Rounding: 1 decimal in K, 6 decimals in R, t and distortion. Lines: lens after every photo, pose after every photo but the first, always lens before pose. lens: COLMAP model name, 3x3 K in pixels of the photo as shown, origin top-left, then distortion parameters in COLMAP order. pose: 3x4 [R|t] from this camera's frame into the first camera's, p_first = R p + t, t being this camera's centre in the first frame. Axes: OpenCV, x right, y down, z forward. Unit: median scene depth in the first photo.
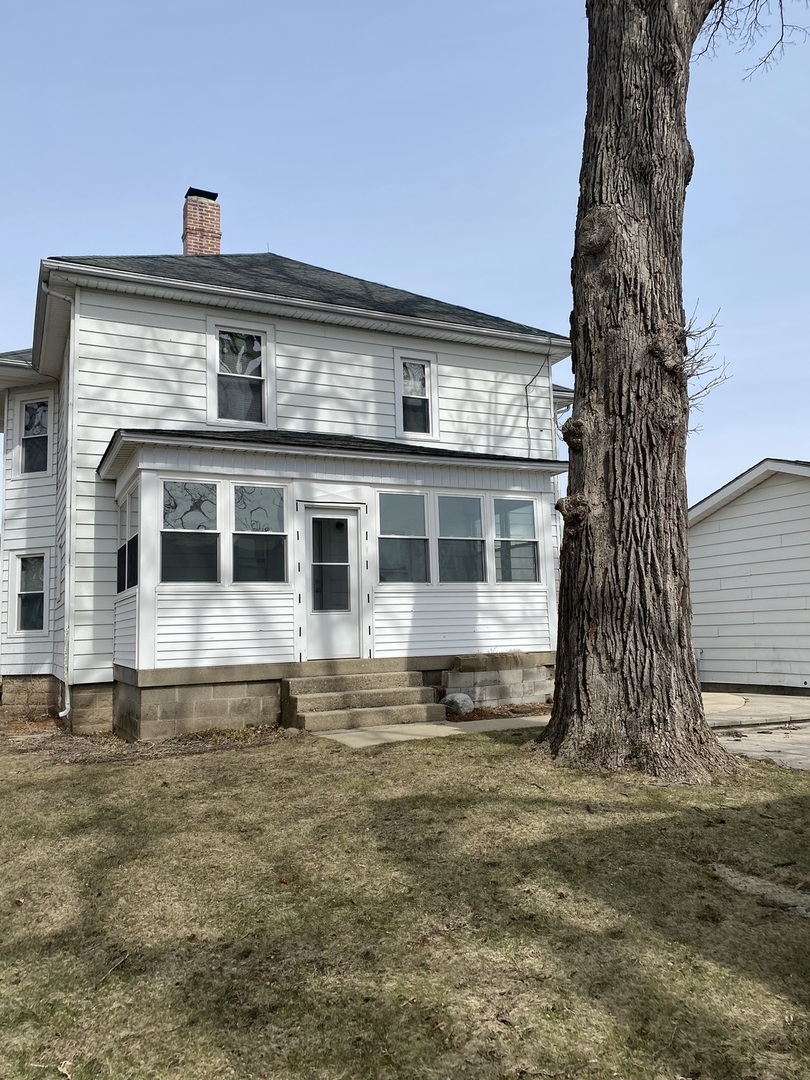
lens RADIAL K [[822.4, 0, 397.5], [0, 822.4, 536.3], [0, 0, 1]] dist [0.049419, -0.064356]
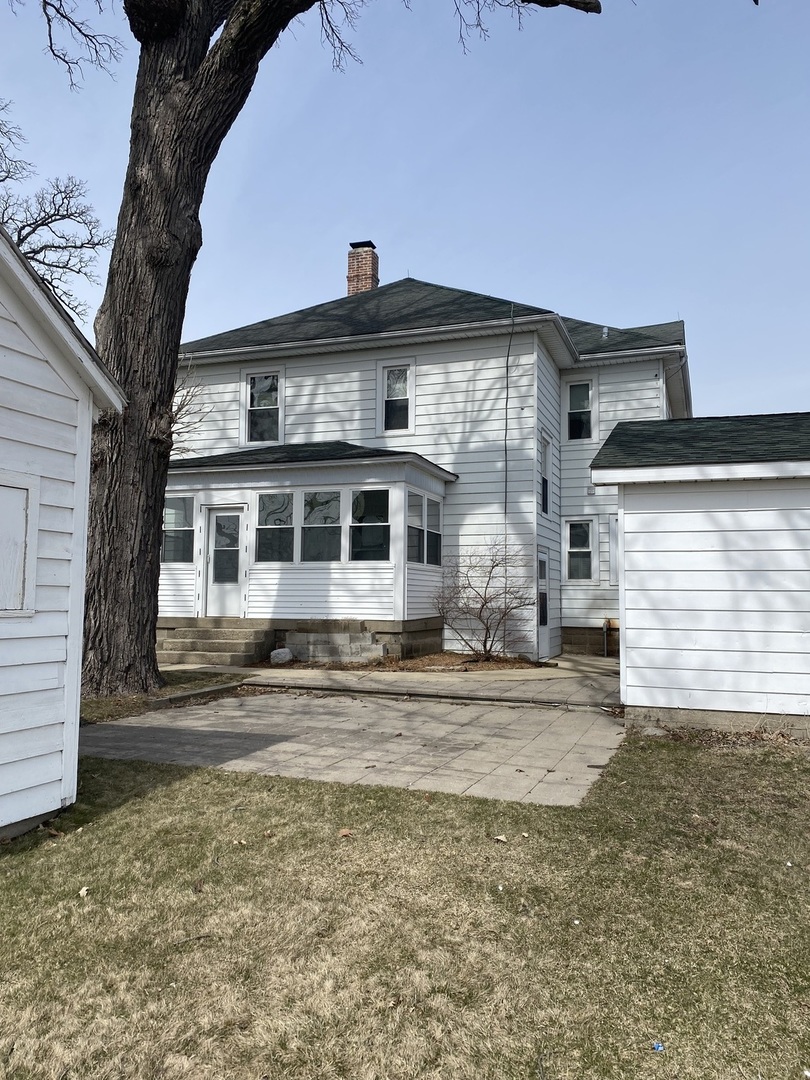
lens RADIAL K [[822.4, 0, 402.0], [0, 822.4, 538.9], [0, 0, 1]] dist [0.049419, -0.064356]
pose [[0.701223, -0.018460, -0.712703, 1.019385], [0.054711, 0.998110, 0.027977, -0.005247], [0.710840, -0.058611, 0.700907, 0.216728]]
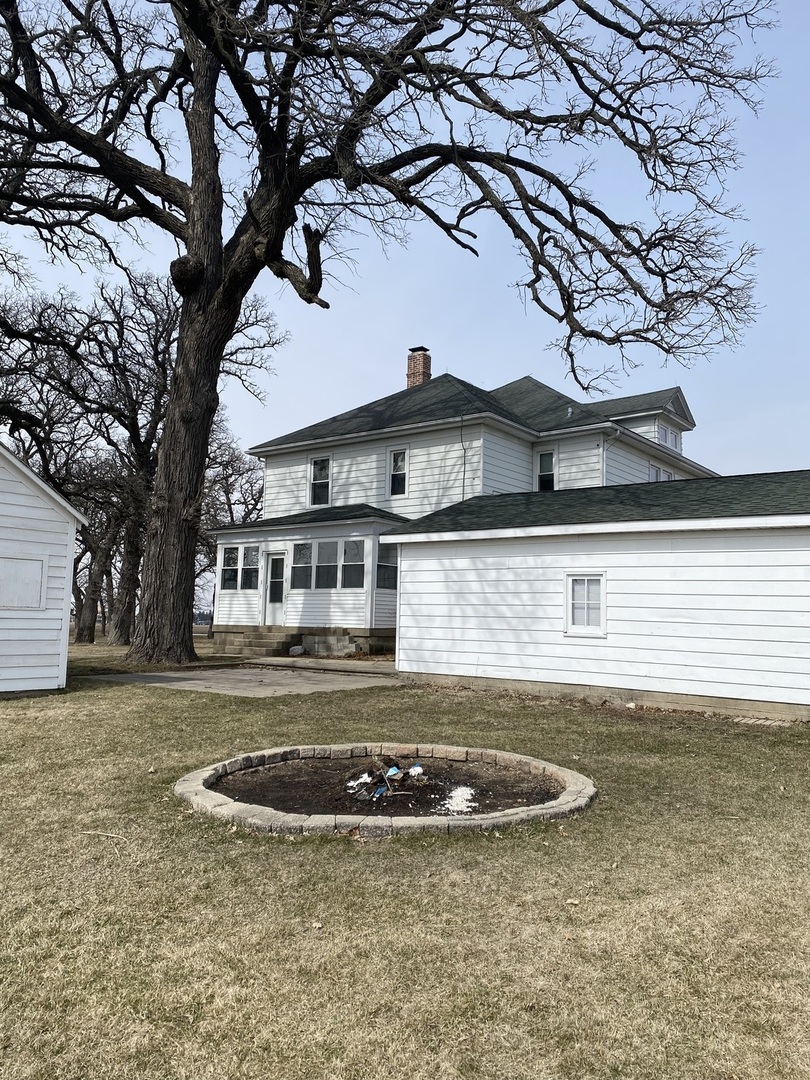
lens RADIAL K [[822.4, 0, 414.7], [0, 822.4, 543.2], [0, 0, 1]] dist [0.049419, -0.064356]
pose [[0.469652, -0.049141, -0.881483, 1.766280], [0.070091, 0.997373, -0.018257, 0.002215], [0.880065, -0.053210, 0.471863, 0.297497]]
